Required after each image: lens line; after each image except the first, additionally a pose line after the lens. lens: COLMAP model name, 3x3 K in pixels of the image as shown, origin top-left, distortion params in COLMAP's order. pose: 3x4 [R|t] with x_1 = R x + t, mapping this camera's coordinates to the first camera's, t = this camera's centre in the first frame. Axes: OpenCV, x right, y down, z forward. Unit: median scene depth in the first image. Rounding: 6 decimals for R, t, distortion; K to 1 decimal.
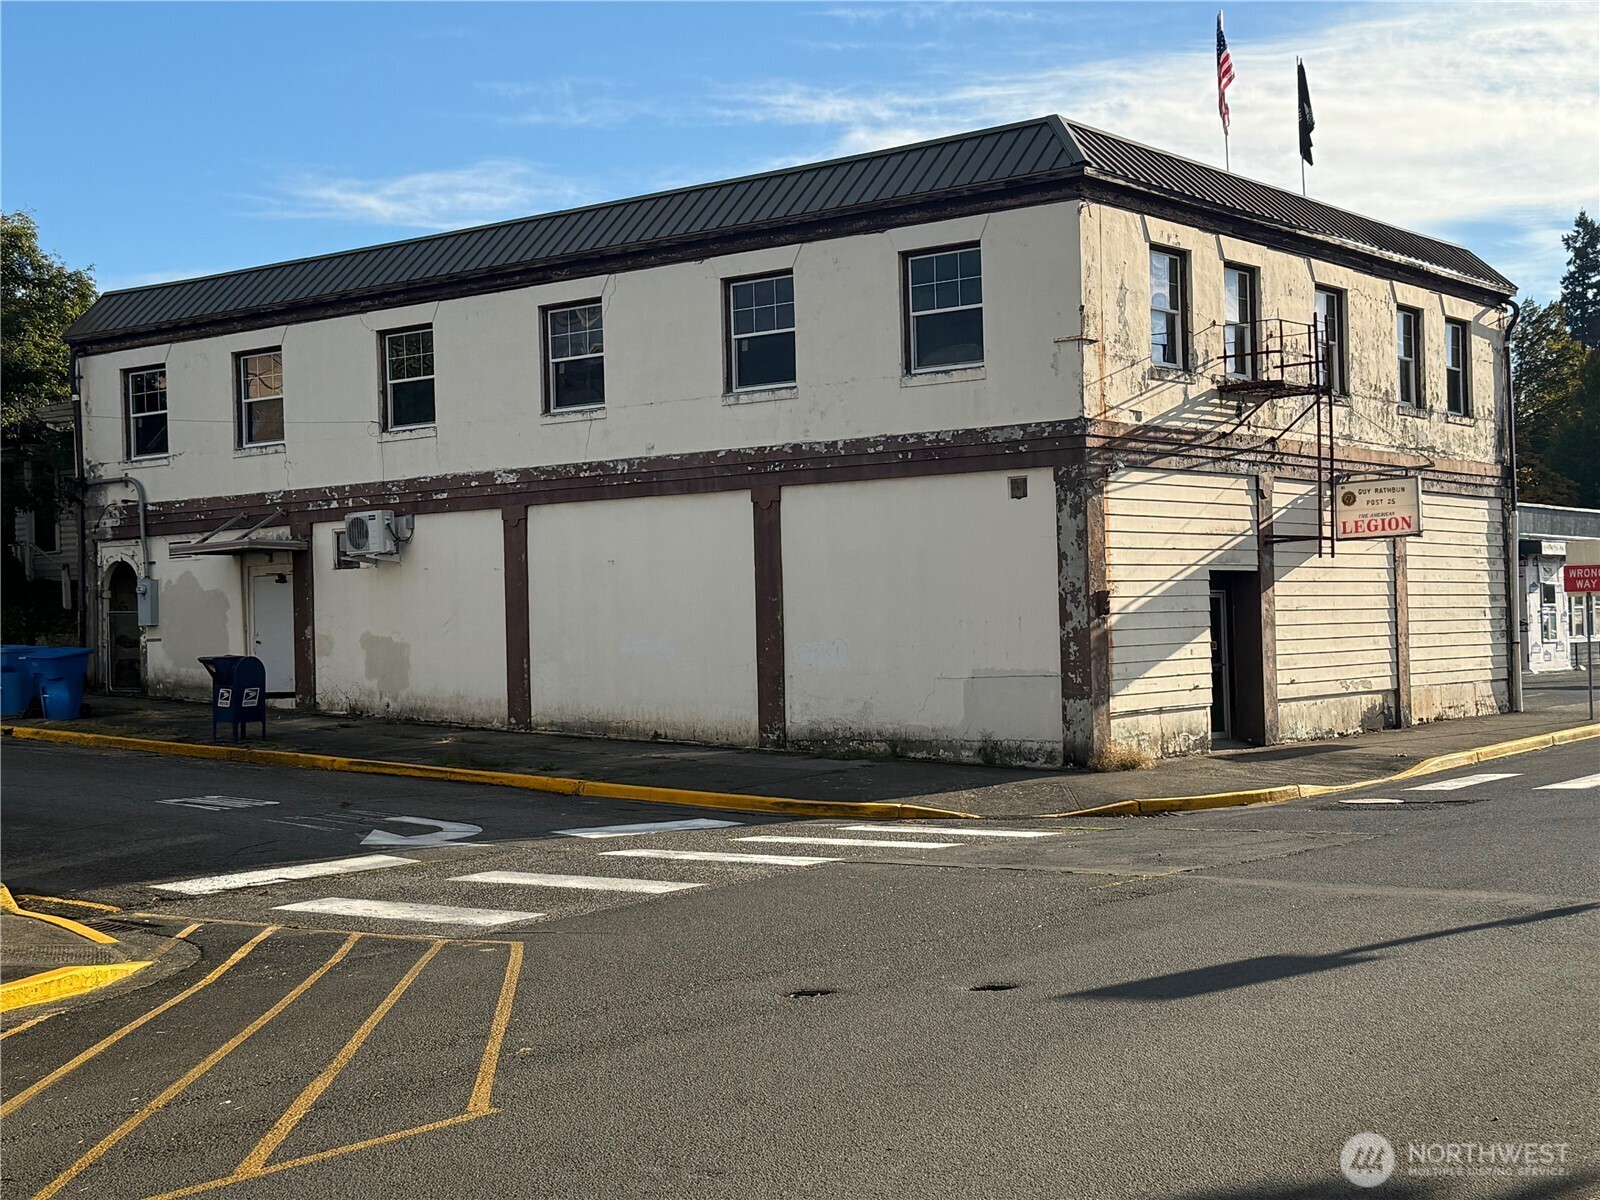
lens RADIAL K [[2216.1, 0, 800.0], [0, 2216.1, 600.0], [0, 0, 1]] dist [0.125557, -0.066829]
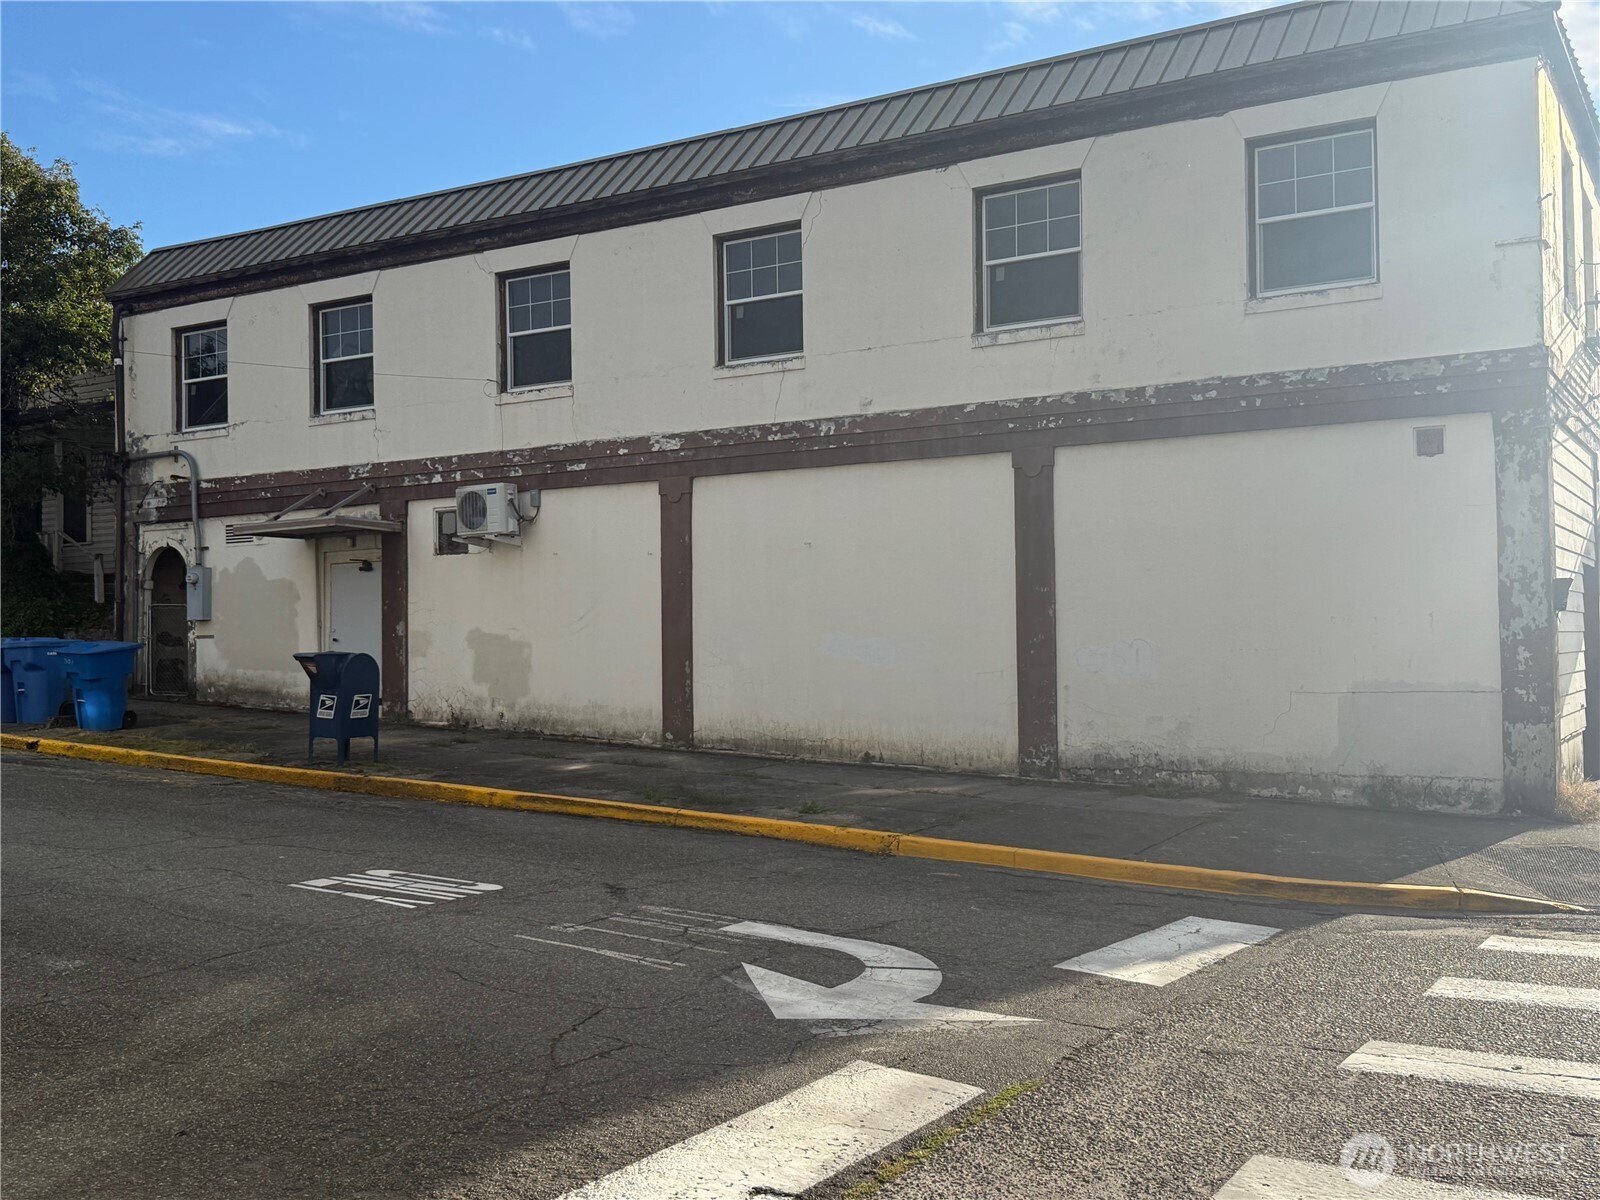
lens RADIAL K [[1581.7, 0, 800.0], [0, 1581.7, 600.0], [0, 0, 1]] dist [0.176315, -0.403232]
pose [[0.993857, 0.016914, 0.109368, -0.144621], [-0.014775, 0.999684, -0.020341, 0.014680], [-0.109677, 0.018600, 0.993793, 0.399963]]
